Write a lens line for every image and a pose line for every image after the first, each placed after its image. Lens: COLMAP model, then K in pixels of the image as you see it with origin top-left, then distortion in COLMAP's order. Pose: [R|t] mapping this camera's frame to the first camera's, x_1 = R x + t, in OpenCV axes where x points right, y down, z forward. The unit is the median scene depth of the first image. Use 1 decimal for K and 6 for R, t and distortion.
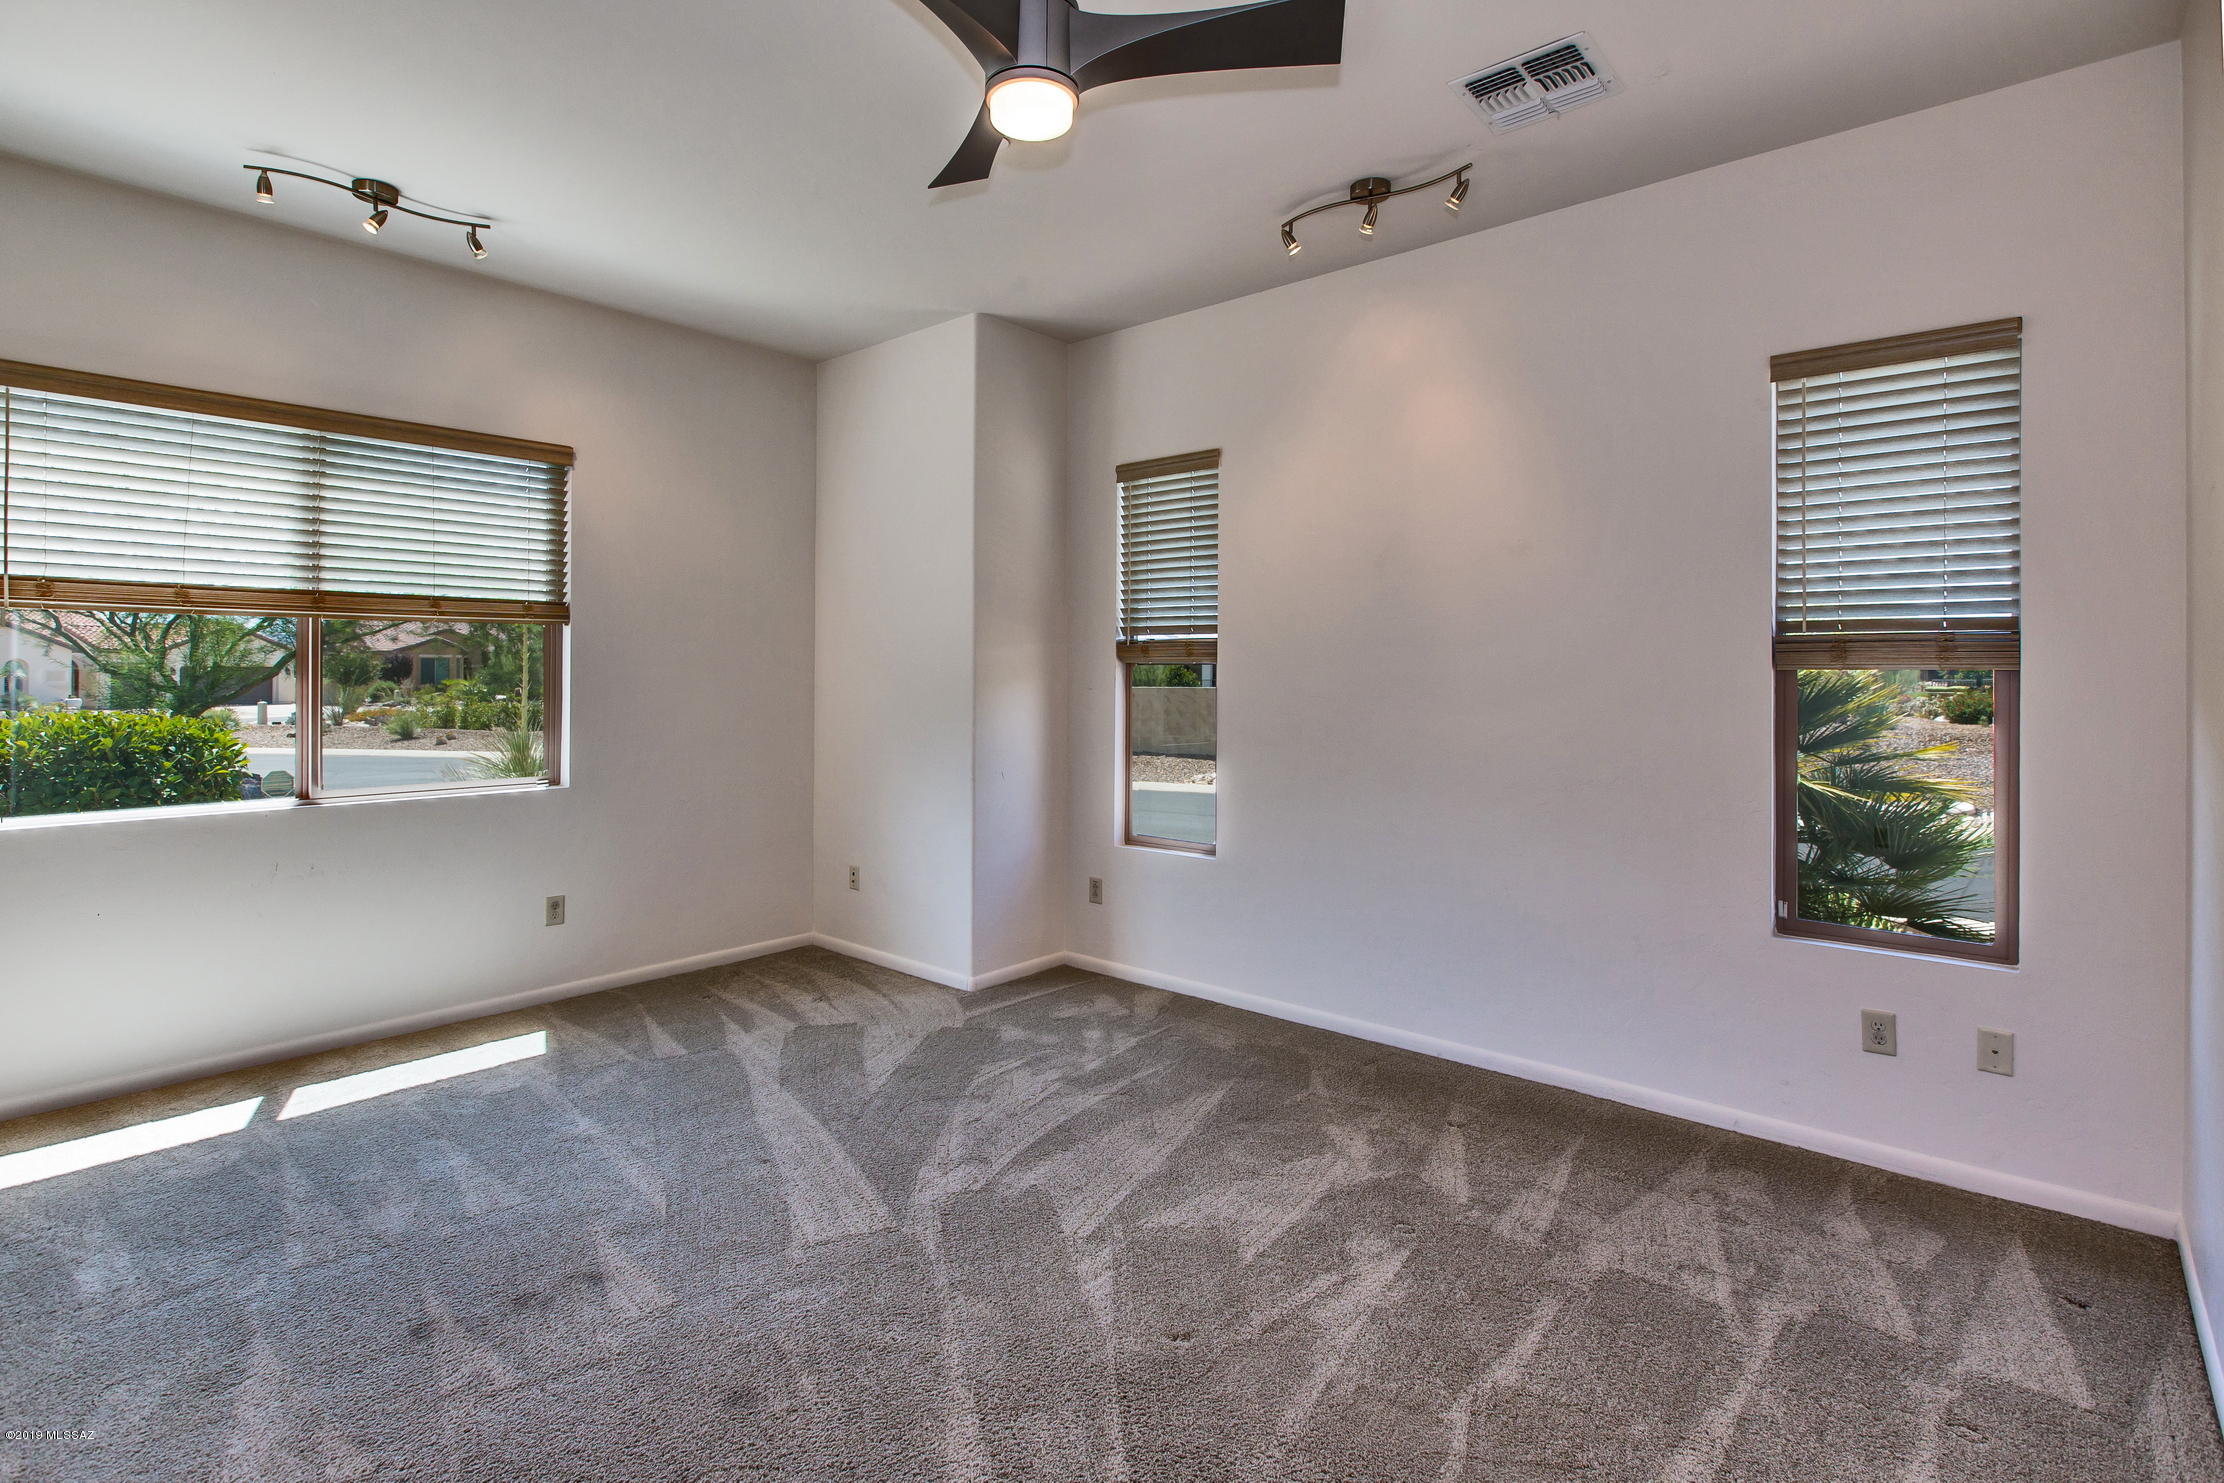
lens RADIAL K [[1069.0, 0, 1110.1], [0, 1069.0, 692.0], [0, 0, 1]] dist [0.000587, 0.000445]
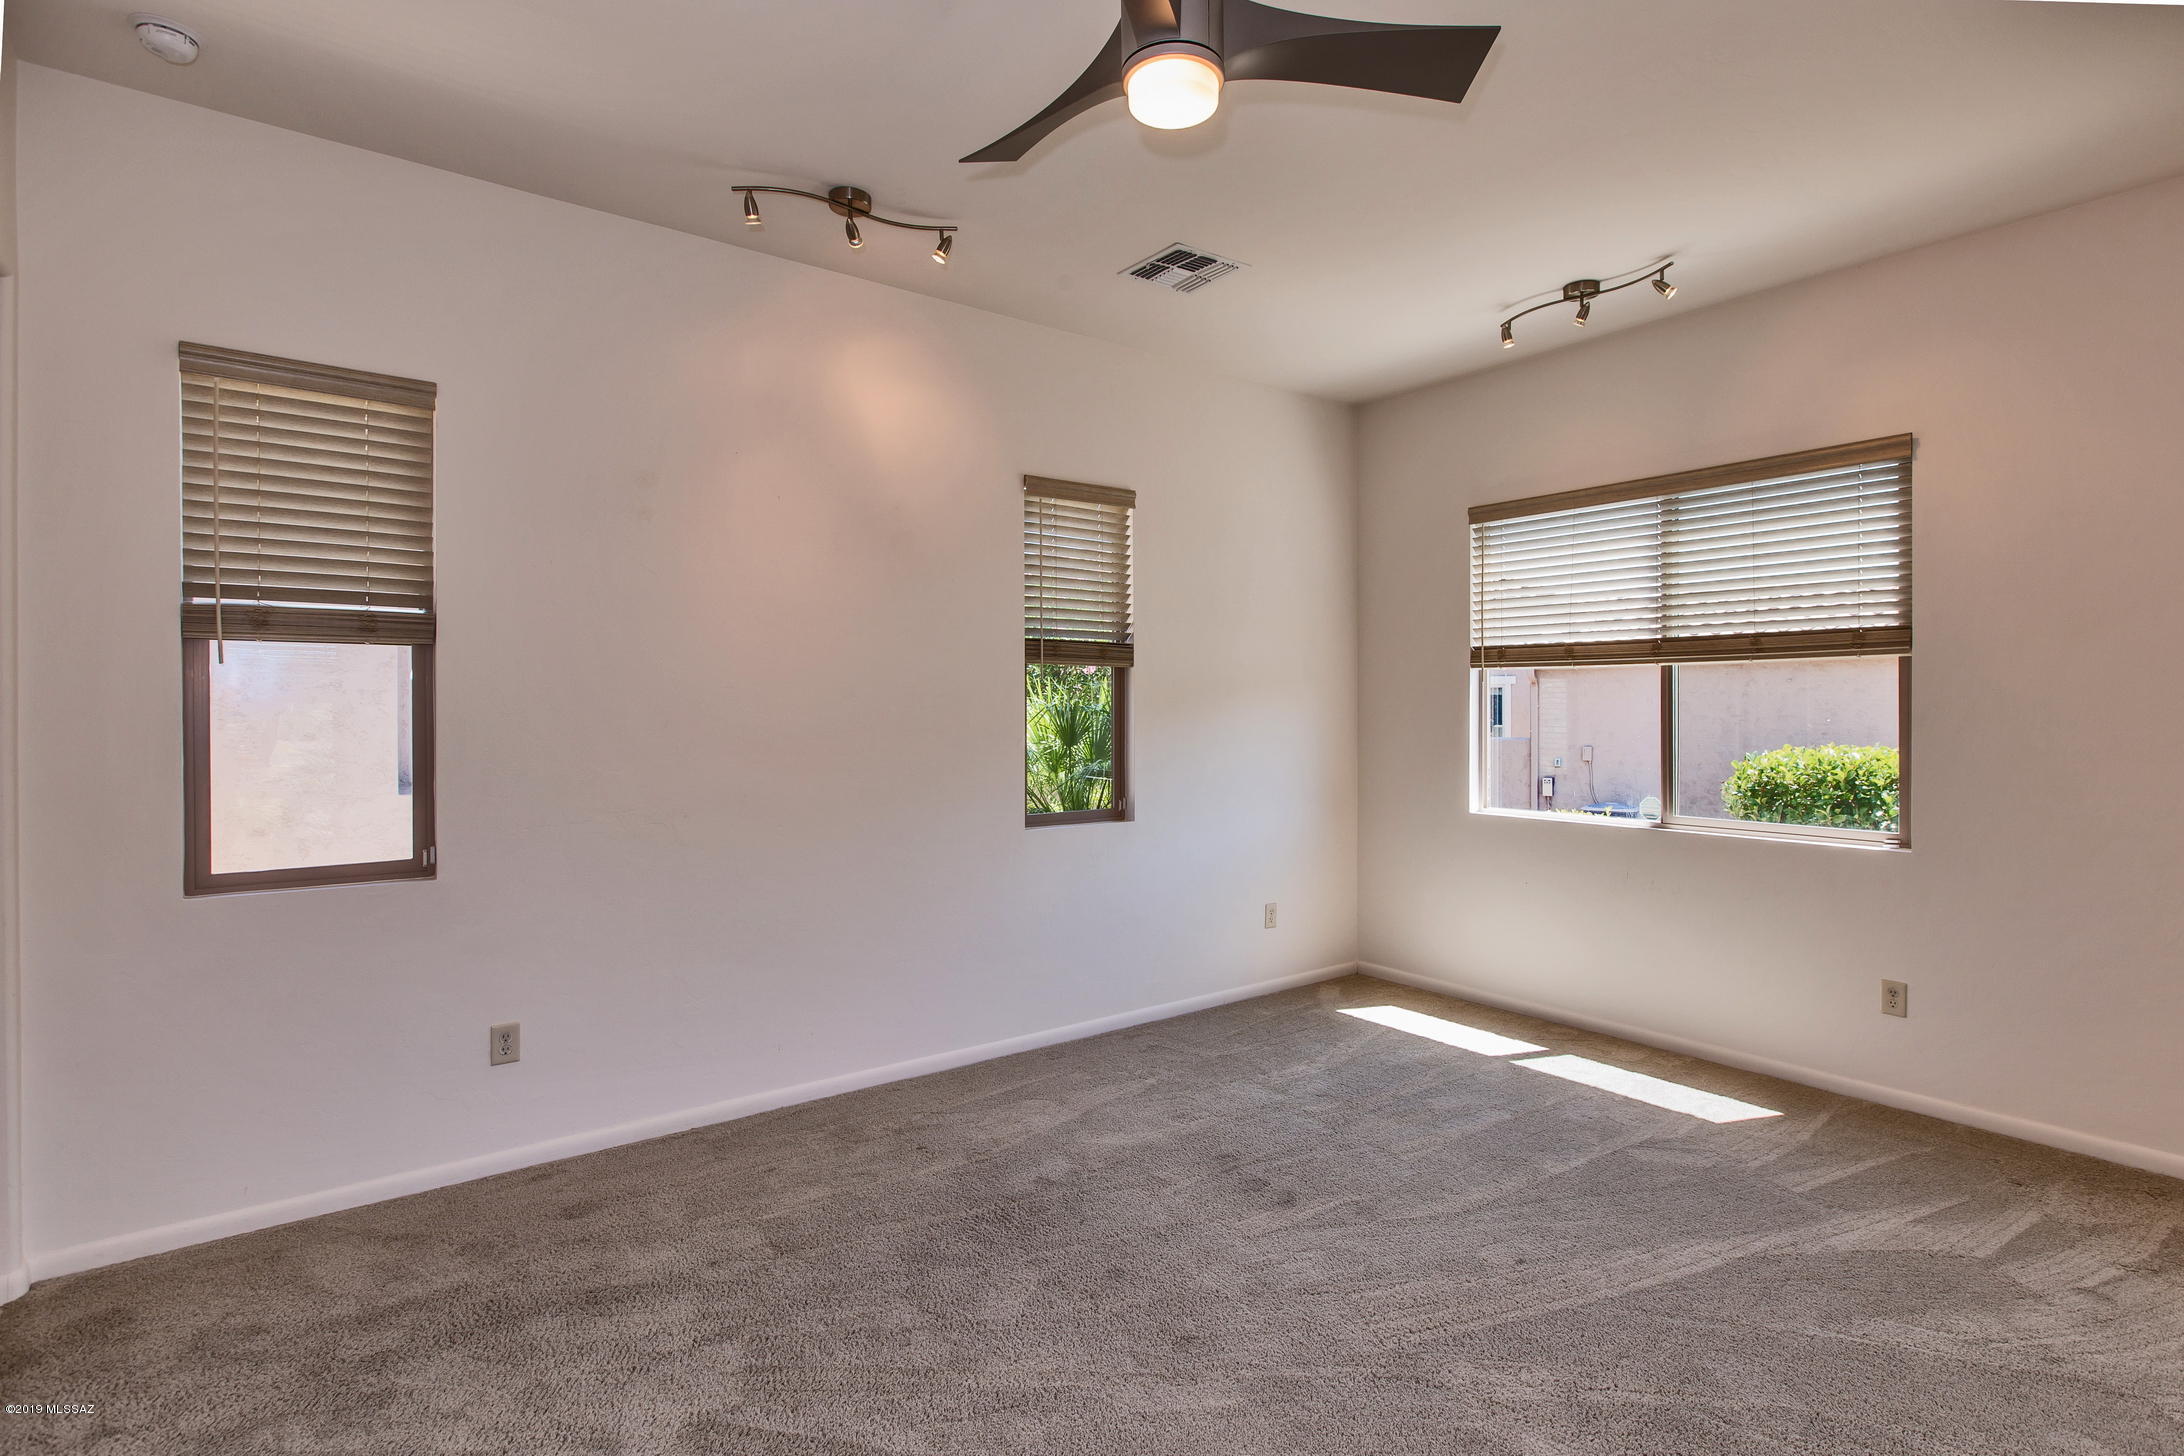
lens RADIAL K [[1067.7, 0, 1092.0], [0, 1067.7, 728.0], [0, 0, 1]] dist [-0.000278, -0.000162]
pose [[-0.200097, 0.011527, -0.979708, 0.481707], [-0.019671, 0.999682, 0.015780, -0.006600], [0.979579, 0.022429, -0.199806, 0.645741]]
